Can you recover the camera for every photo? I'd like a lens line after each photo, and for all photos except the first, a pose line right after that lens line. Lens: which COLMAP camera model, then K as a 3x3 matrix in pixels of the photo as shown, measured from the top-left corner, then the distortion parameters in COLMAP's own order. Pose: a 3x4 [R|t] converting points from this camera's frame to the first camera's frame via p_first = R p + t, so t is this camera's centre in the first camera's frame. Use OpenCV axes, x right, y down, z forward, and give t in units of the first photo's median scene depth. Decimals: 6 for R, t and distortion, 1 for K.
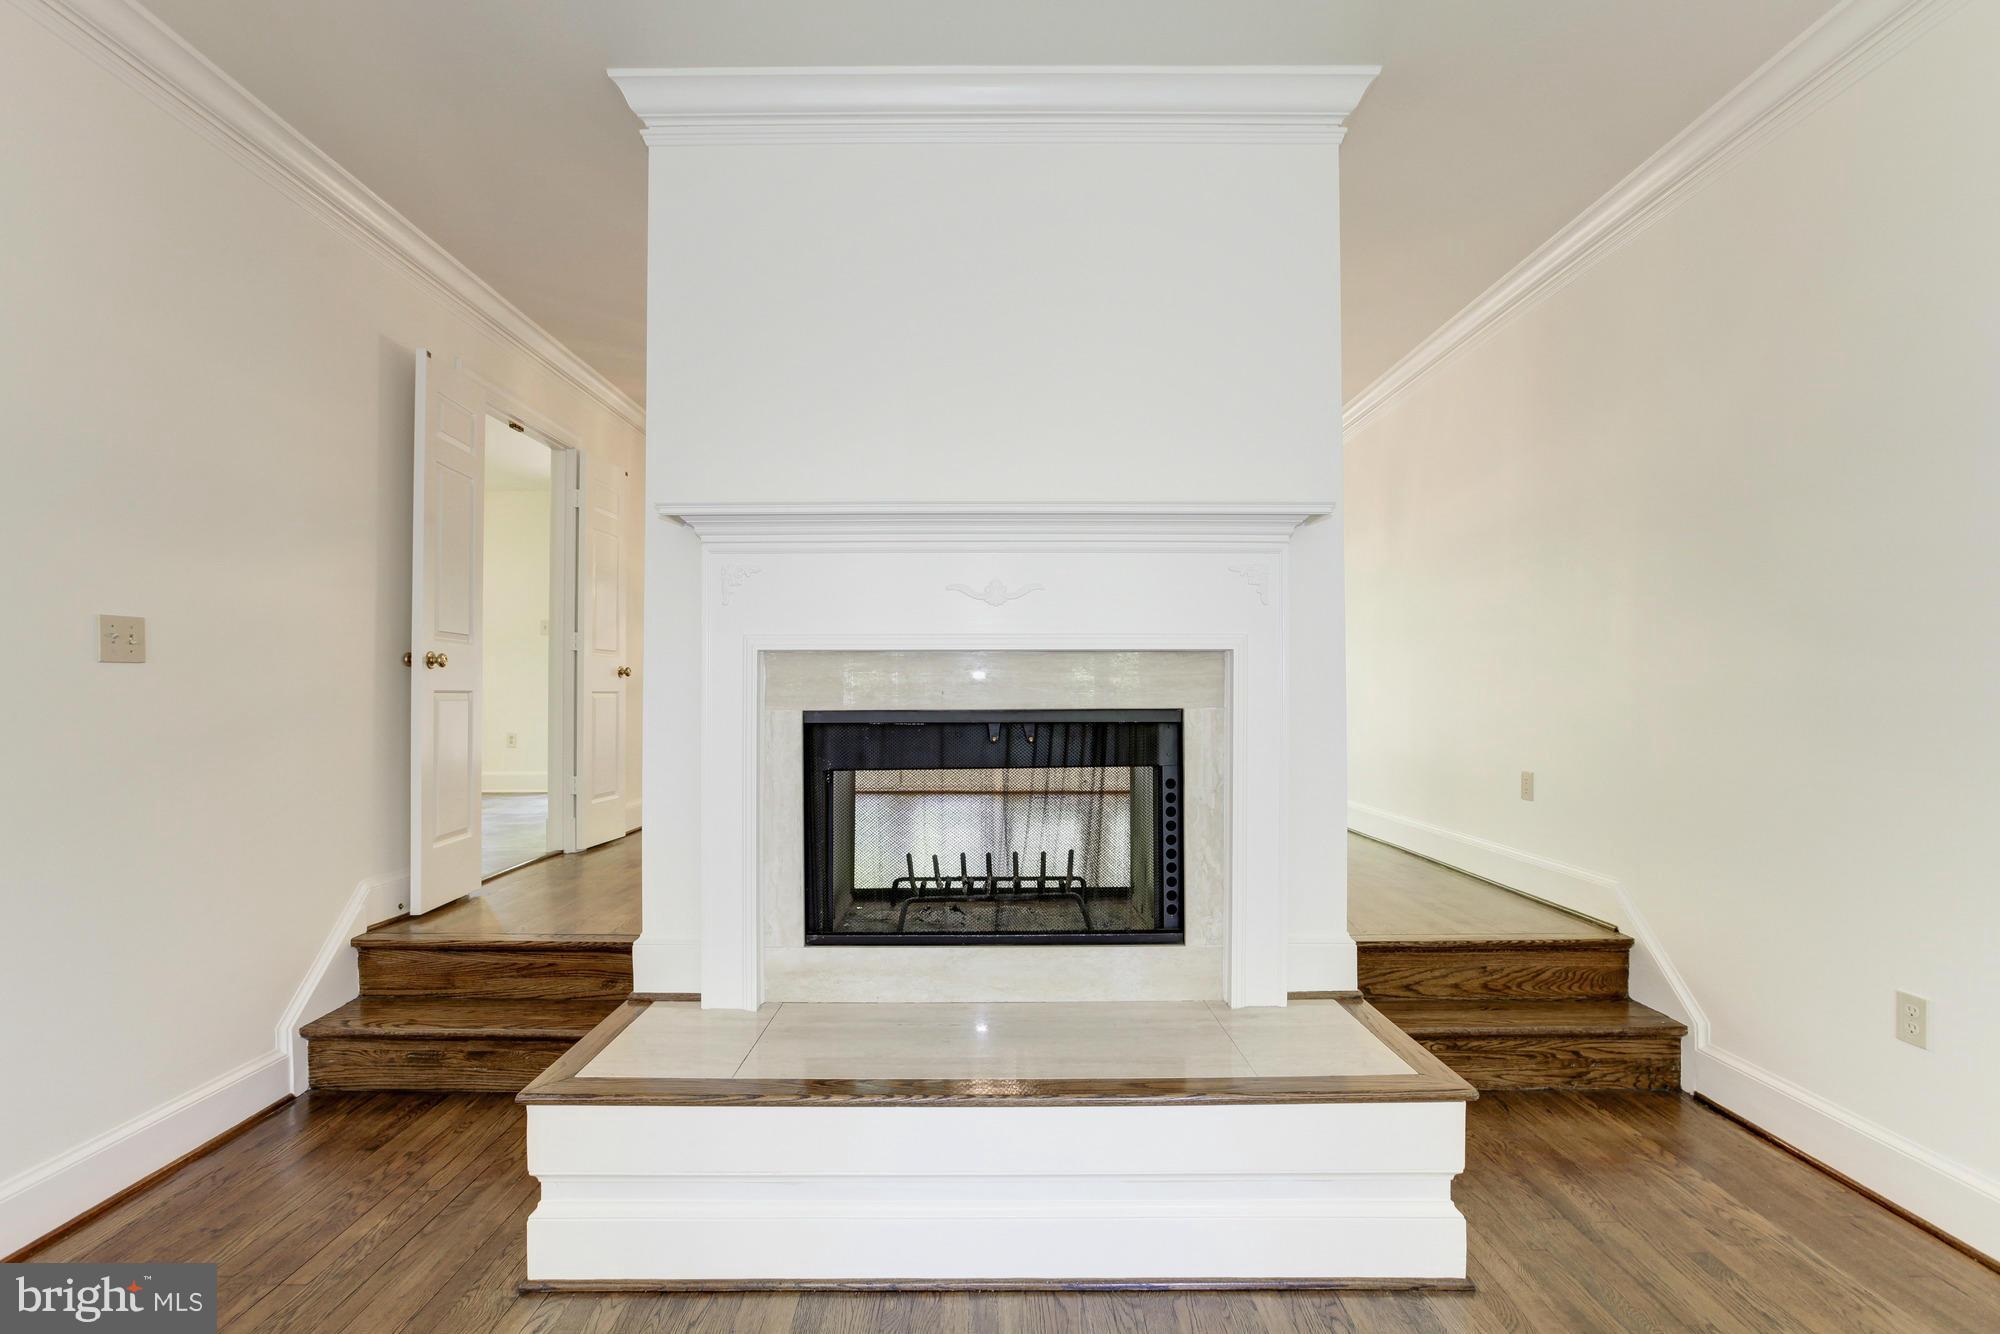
lens RADIAL K [[930.3, 0, 999.6], [0, 930.3, 680.0], [0, 0, 1]] dist [-0.021230, 0.011039]
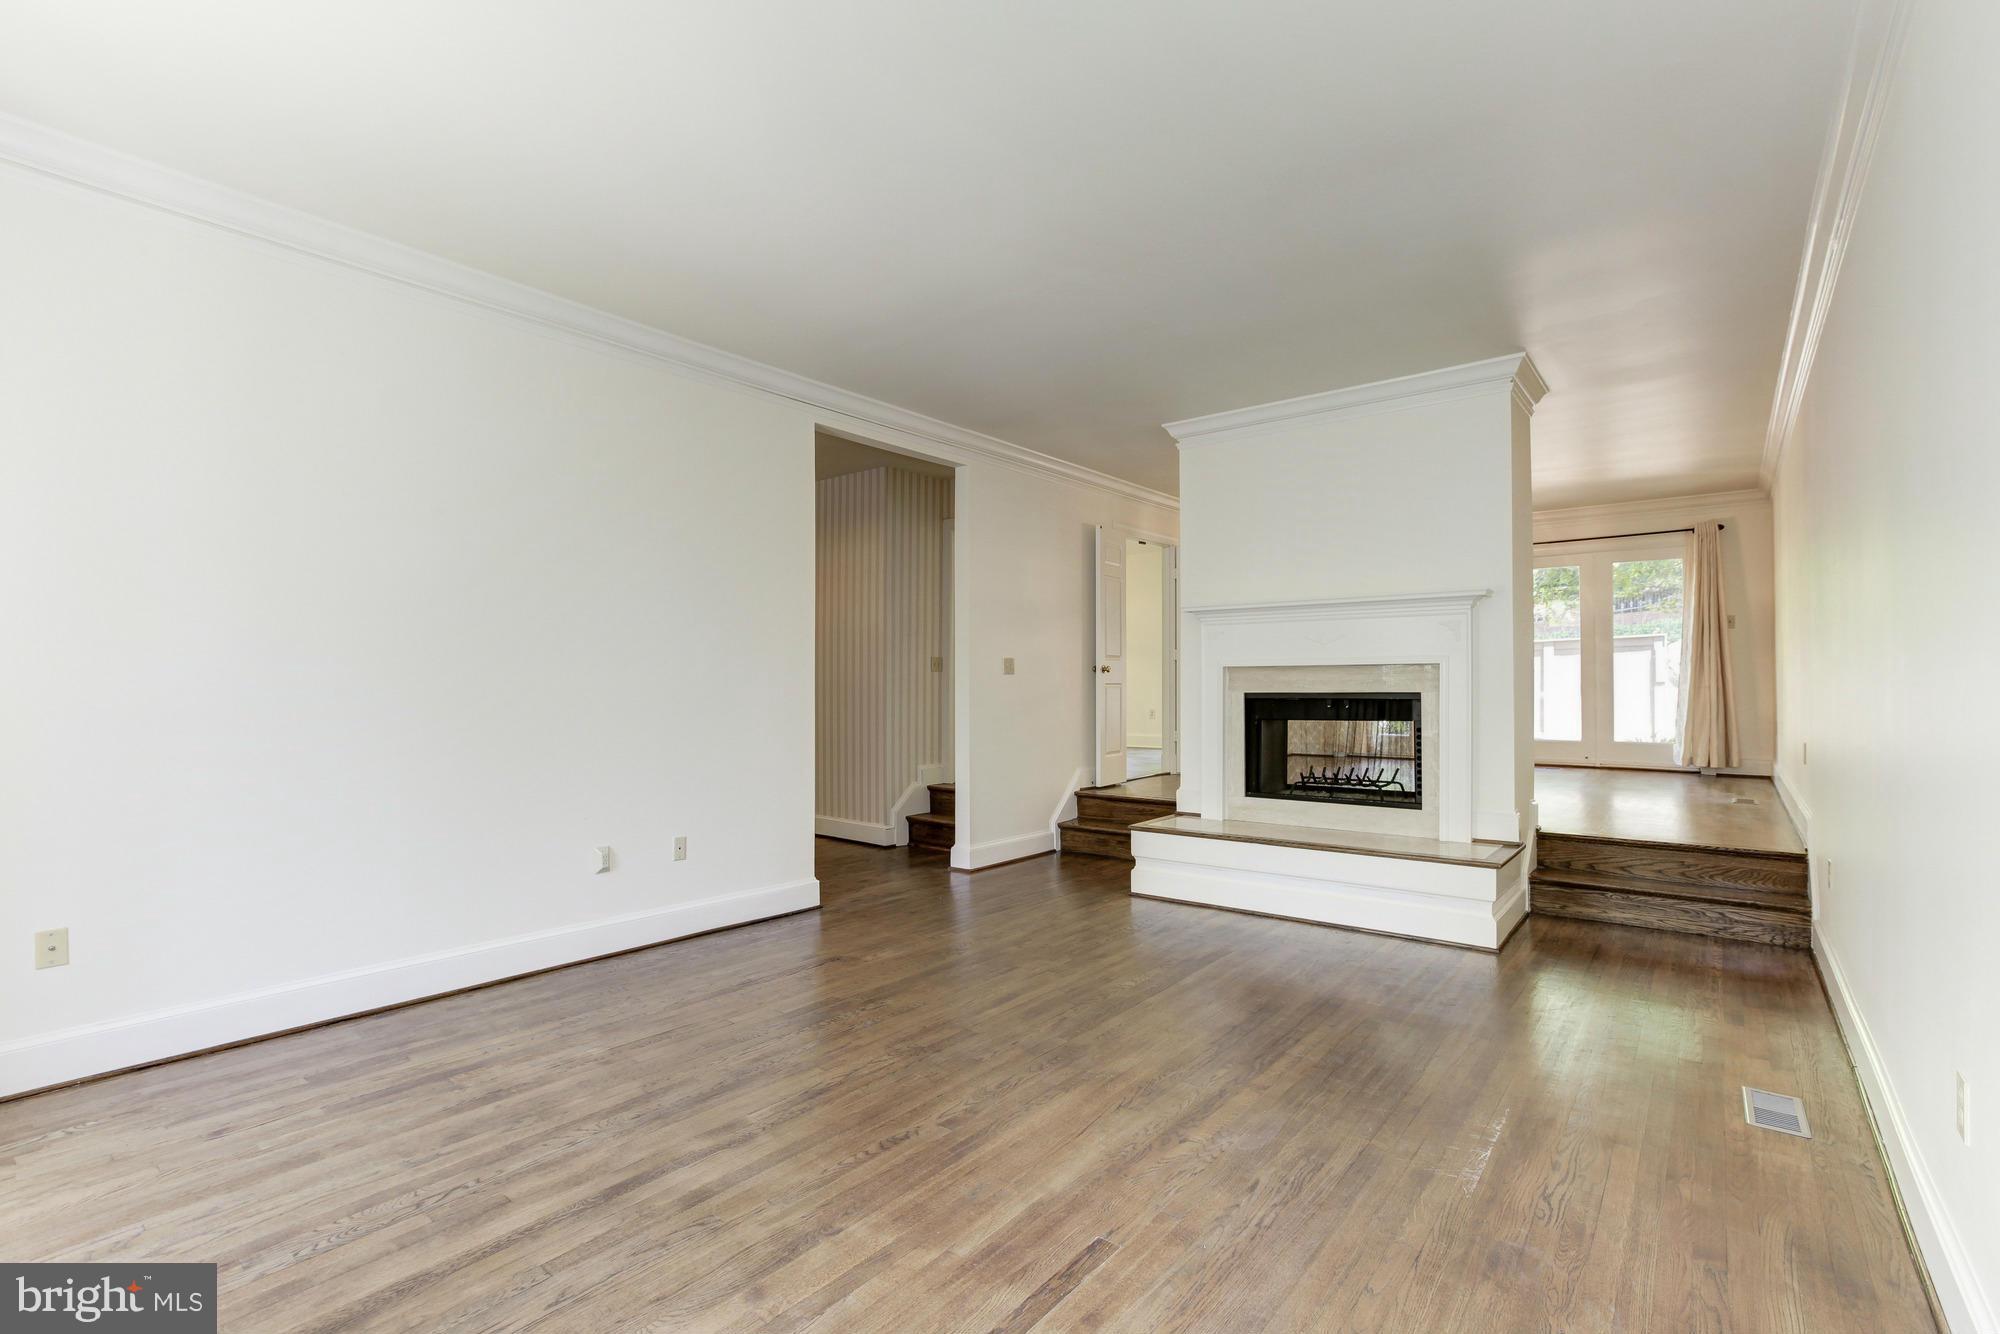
lens RADIAL K [[930.3, 0, 1011.2], [0, 930.3, 670.9], [0, 0, 1]] dist [-0.021230, 0.011039]
pose [[0.789576, -0.007842, -0.613602, 0.637981], [0.009298, 0.999956, -0.000816, -0.020578], [0.613582, -0.005061, 0.789615, -0.988501]]
